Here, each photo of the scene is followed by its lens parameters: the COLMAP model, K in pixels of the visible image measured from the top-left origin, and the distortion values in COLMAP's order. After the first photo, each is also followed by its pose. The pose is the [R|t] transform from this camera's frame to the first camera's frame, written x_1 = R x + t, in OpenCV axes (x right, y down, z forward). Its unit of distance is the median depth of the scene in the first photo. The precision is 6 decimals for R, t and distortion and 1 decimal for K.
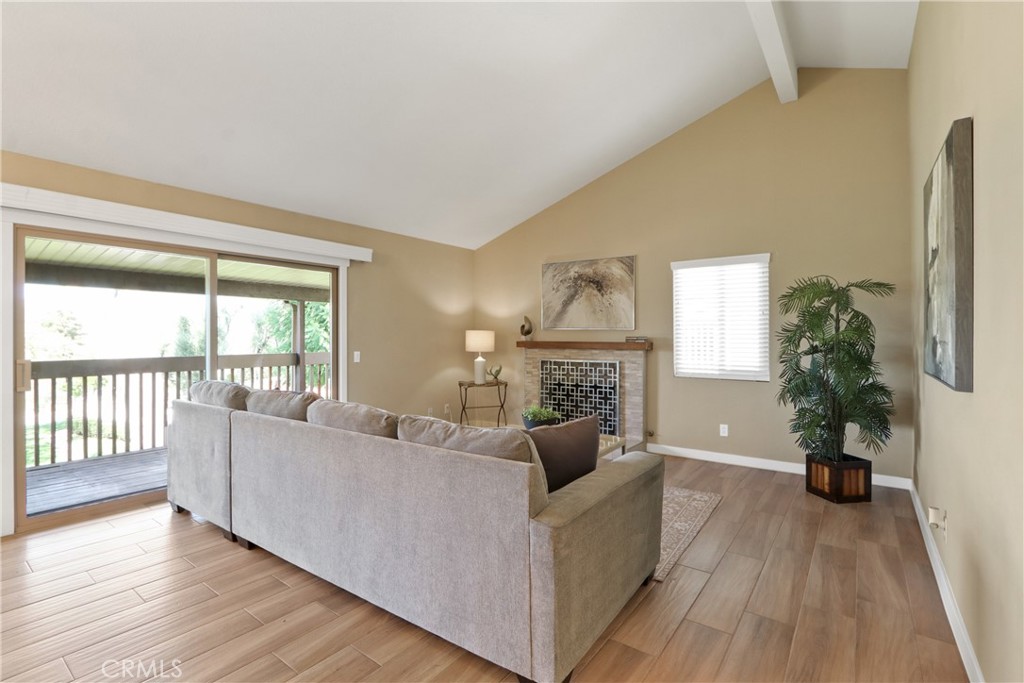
lens RADIAL K [[475.2, 0, 516.5], [0, 475.2, 341.8], [0, 0, 1]] dist [-0.007248, -0.000710]
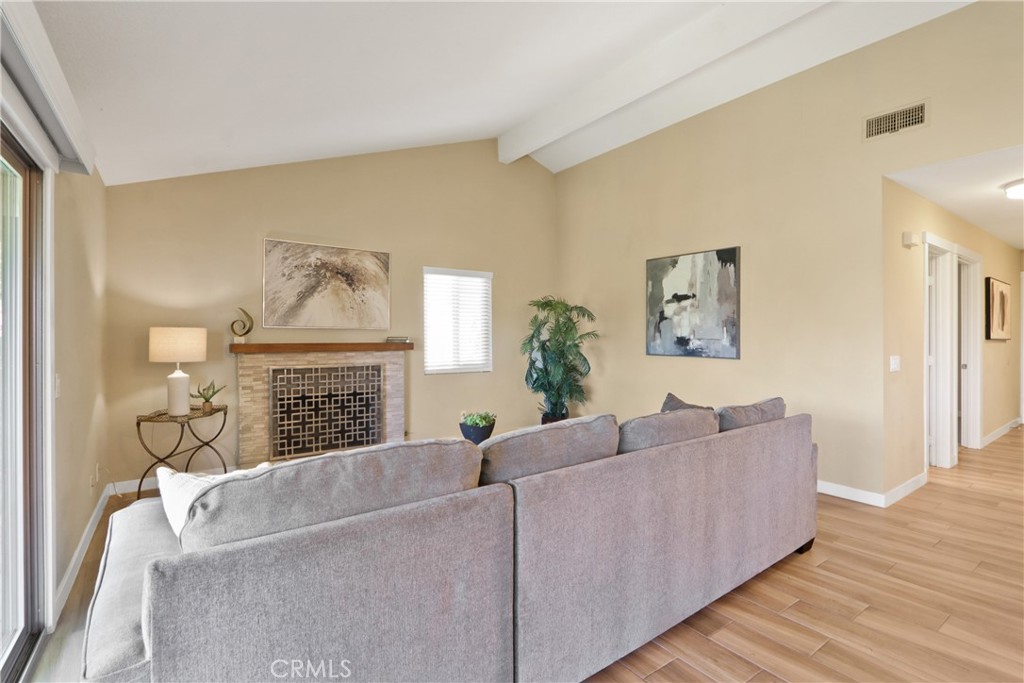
lens RADIAL K [[475.2, 0, 514.2], [0, 475.2, 334.3], [0, 0, 1]] dist [-0.007248, -0.000710]
pose [[0.325028, 0.002508, 0.945701, -0.561669], [0.012326, 0.999900, -0.006889, -0.005900], [-0.945624, 0.013896, 0.324964, 0.426805]]
